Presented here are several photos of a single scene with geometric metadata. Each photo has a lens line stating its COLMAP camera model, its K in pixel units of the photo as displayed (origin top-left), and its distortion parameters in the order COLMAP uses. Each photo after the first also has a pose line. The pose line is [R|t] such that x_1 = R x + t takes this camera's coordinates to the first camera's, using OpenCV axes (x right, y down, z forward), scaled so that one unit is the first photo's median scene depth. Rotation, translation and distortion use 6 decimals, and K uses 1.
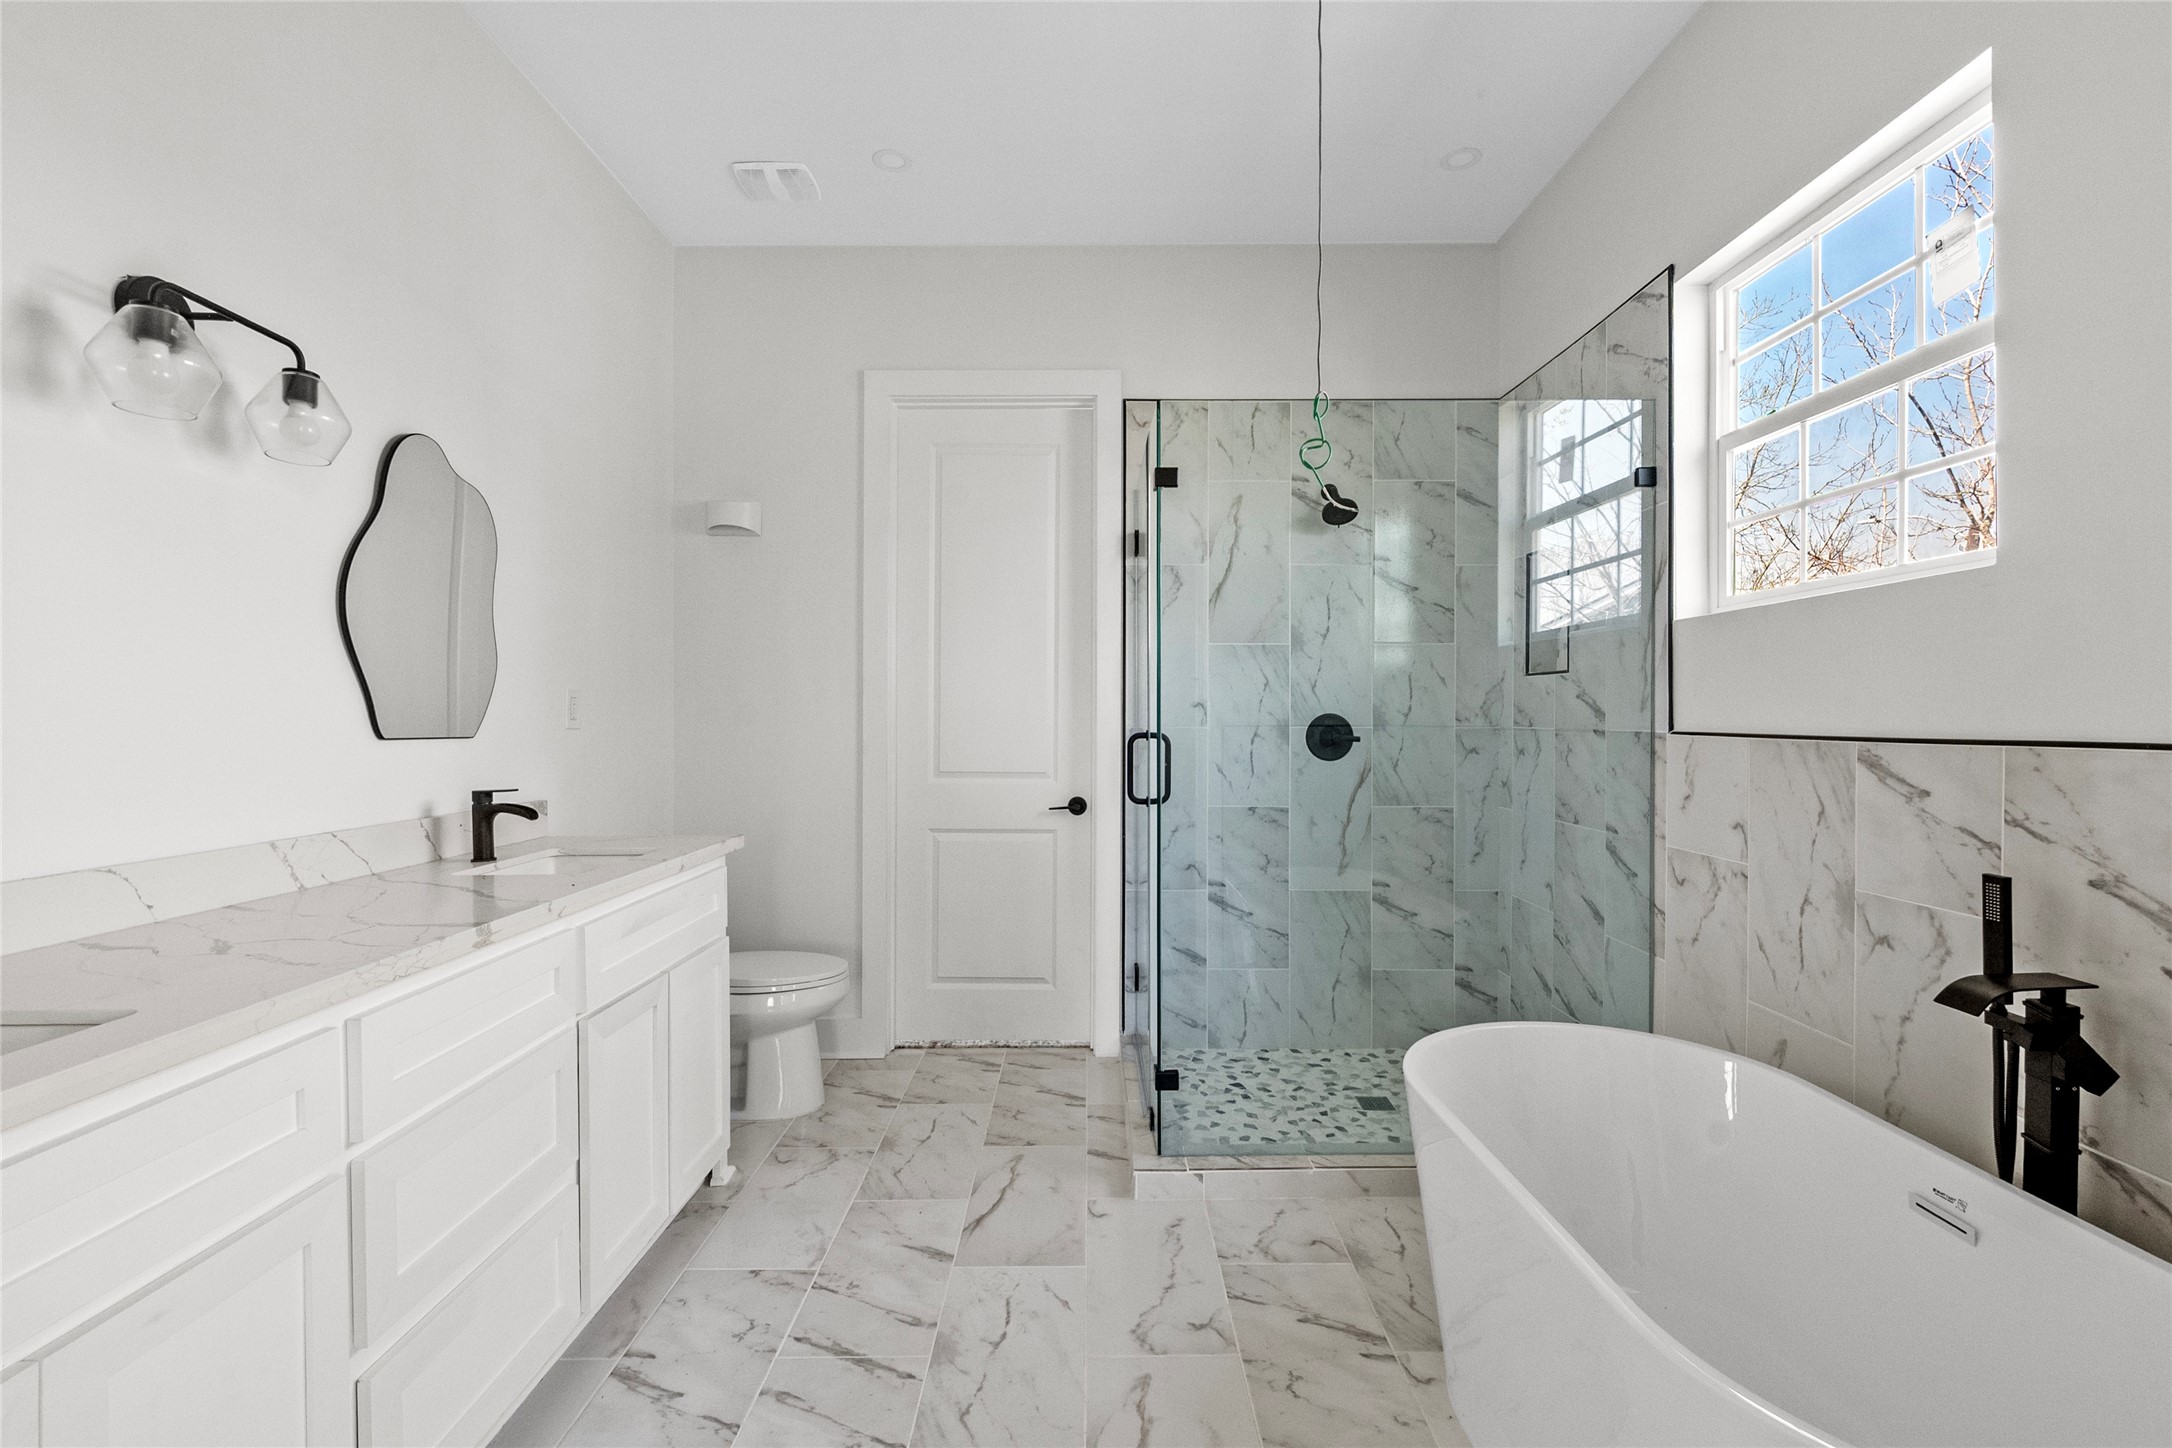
lens RADIAL K [[950.4, 0, 1086.9], [0, 950.4, 711.6], [0, 0, 1]] dist [0.011808, -0.010197]
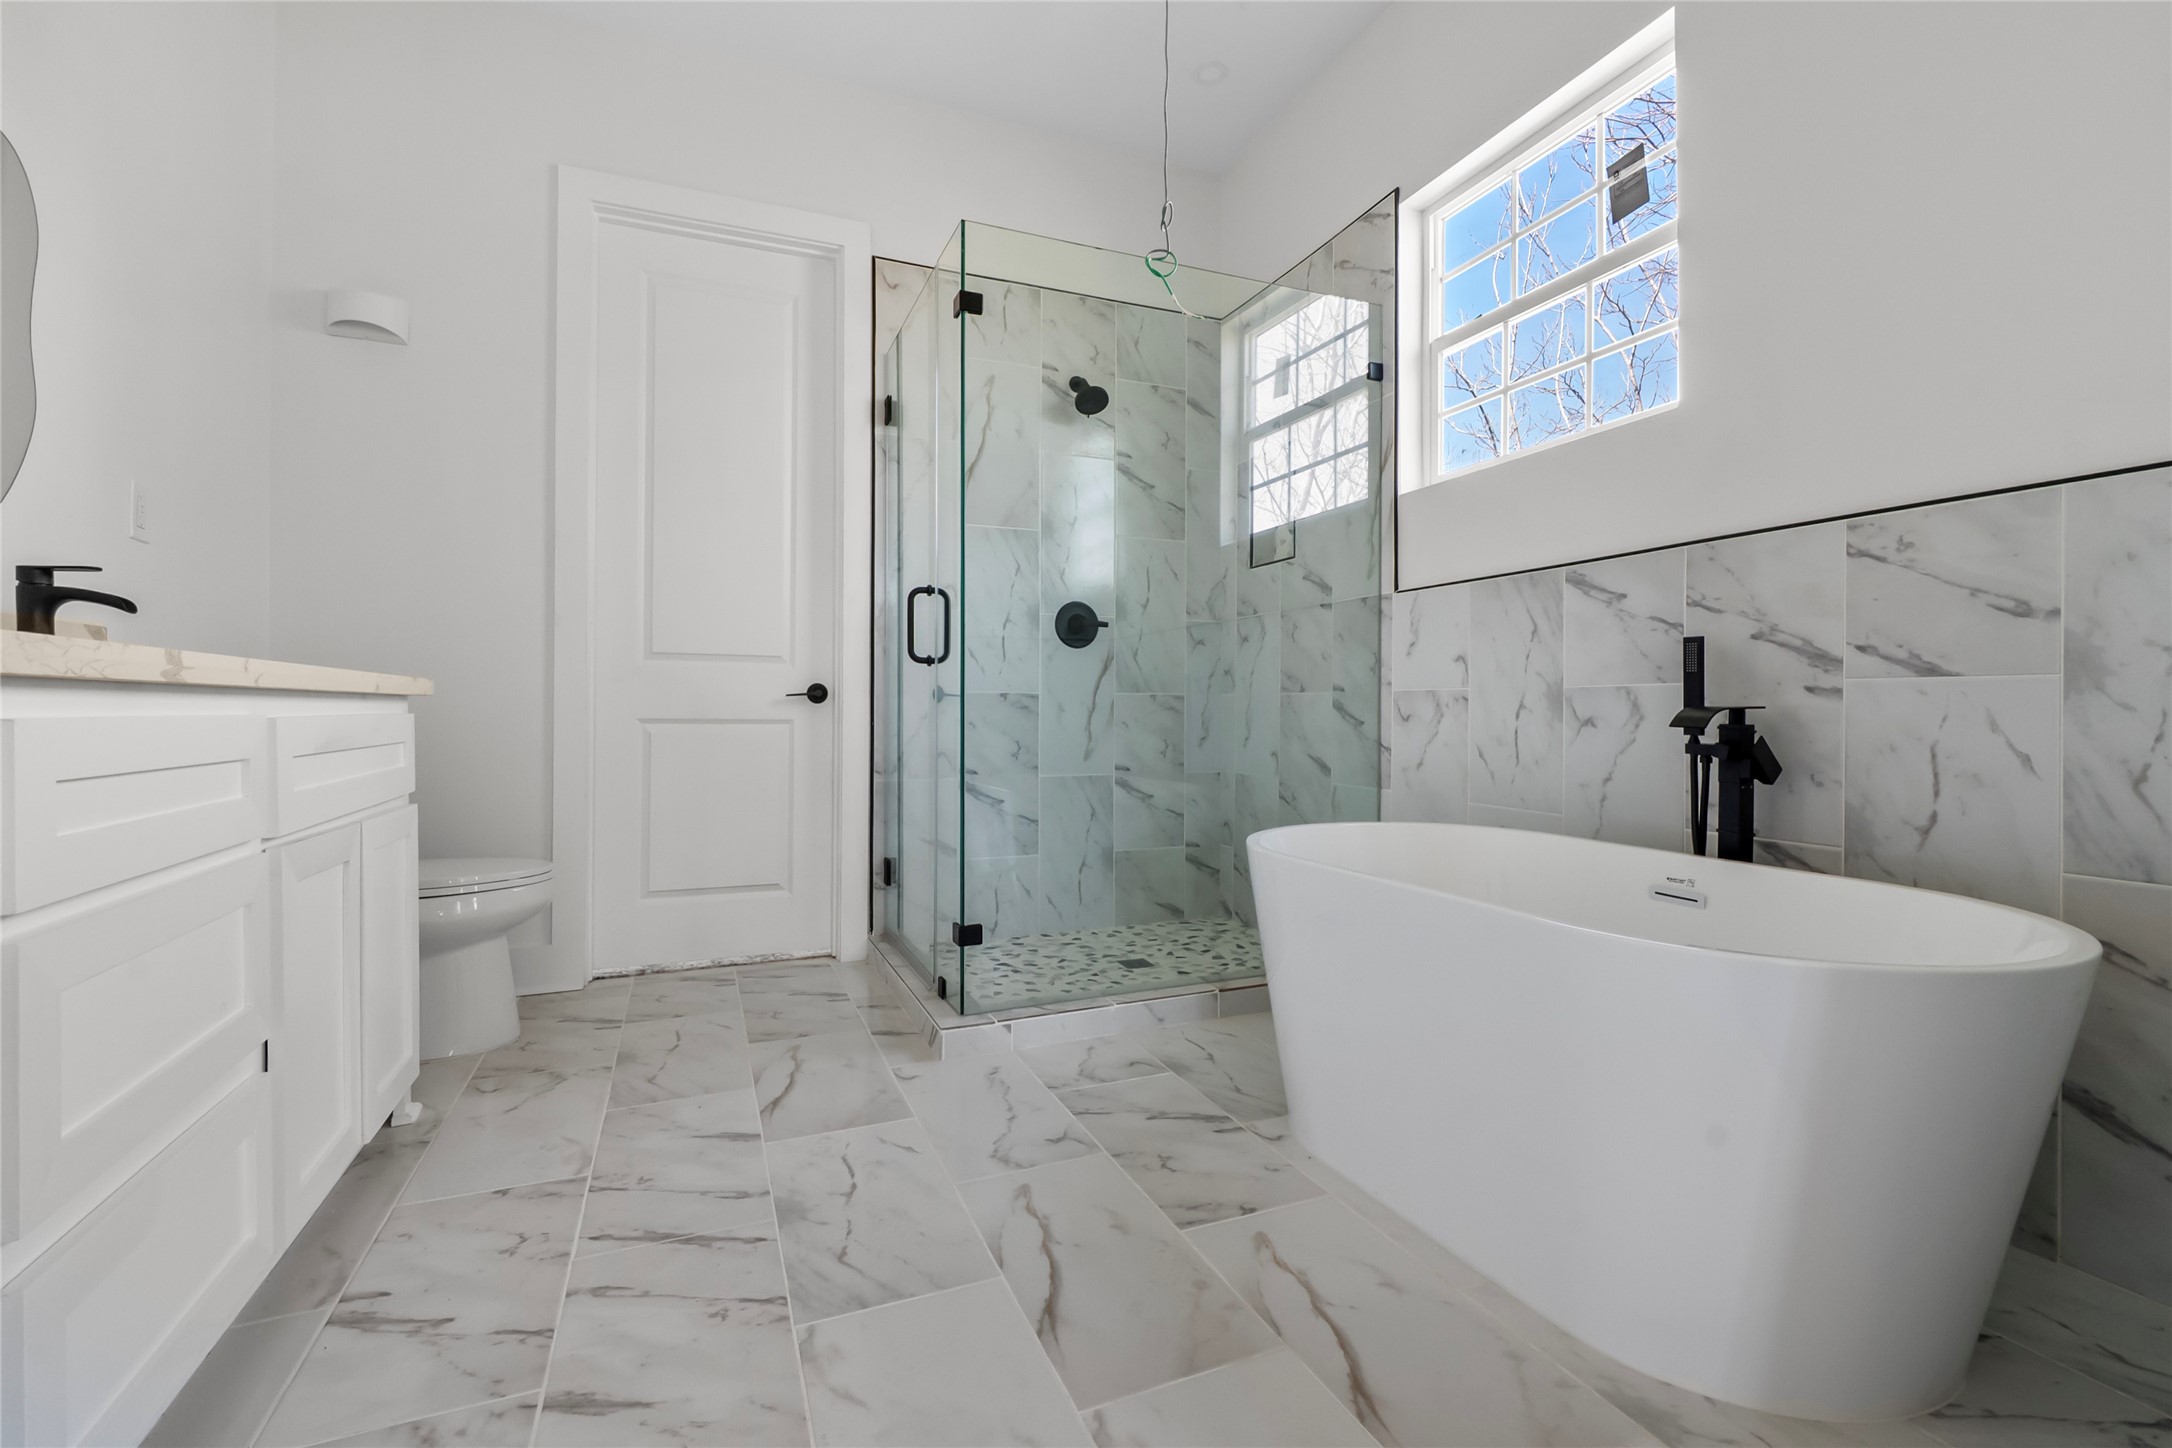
lens RADIAL K [[956.1, 0, 1090.7], [0, 956.1, 700.9], [0, 0, 1]] dist [0.011084, -0.009230]
pose [[0.923600, 0.003077, 0.383344, -0.169031], [-0.001789, 0.999991, -0.003718, 0.153493], [-0.383353, 0.002749, 0.923598, 0.067414]]
